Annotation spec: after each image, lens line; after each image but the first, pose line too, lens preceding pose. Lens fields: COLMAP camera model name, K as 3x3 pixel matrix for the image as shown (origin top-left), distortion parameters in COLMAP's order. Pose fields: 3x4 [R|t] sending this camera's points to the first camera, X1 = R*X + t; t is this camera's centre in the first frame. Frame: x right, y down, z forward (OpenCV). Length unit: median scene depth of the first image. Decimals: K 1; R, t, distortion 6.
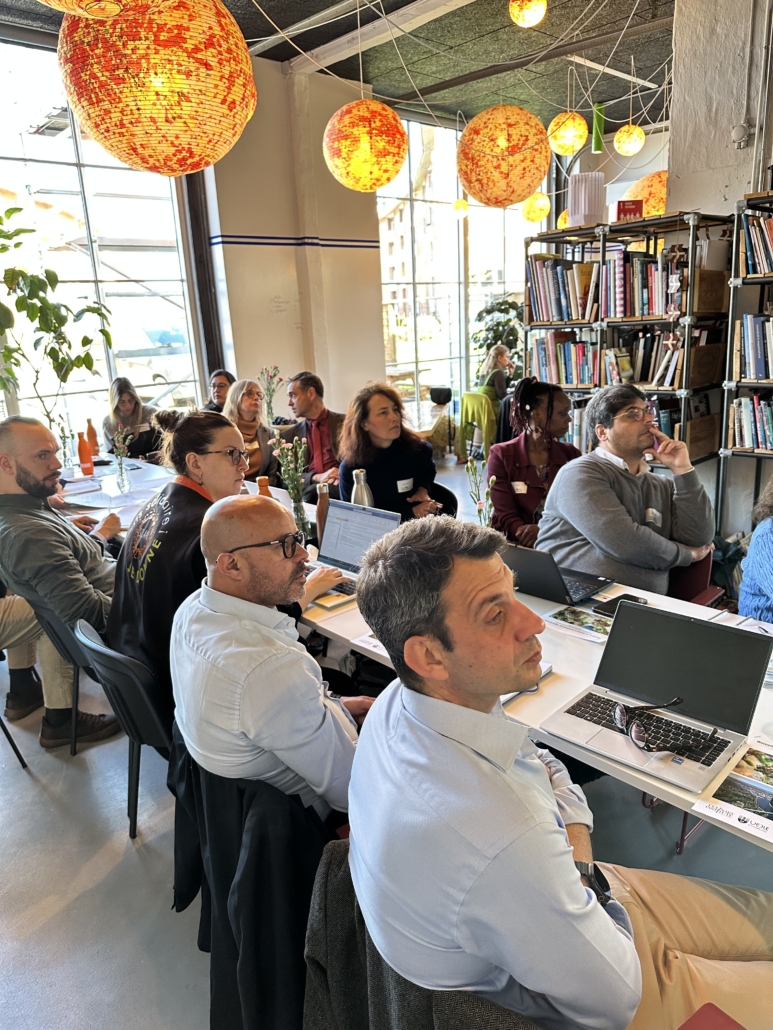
lens RADIAL K [[736.3, 0, 385.5], [0, 736.3, 519.5], [0, 0, 1]] dist [0.030602, -0.021893]
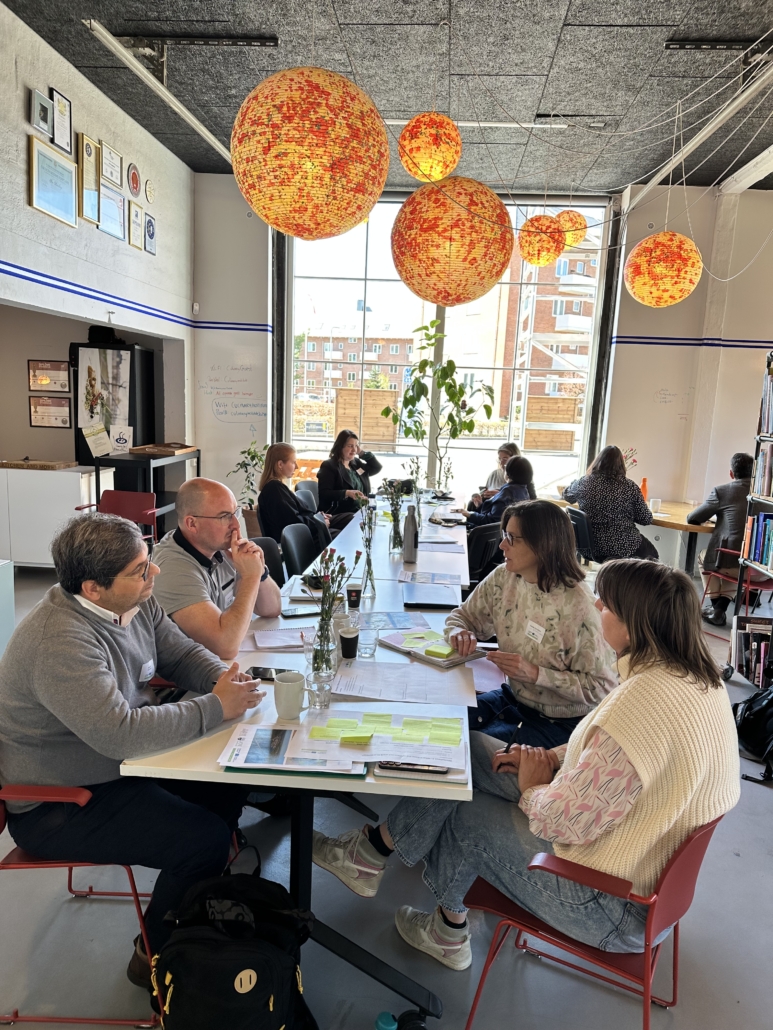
lens RADIAL K [[736.3, 0, 389.8], [0, 736.3, 514.5], [0, 0, 1]] dist [0.030602, -0.021893]
pose [[0.652268, 0.202974, -0.730307, 0.640023], [-0.275290, 0.961126, 0.021252, -0.053396], [0.706231, 0.187184, 0.682788, -0.003148]]
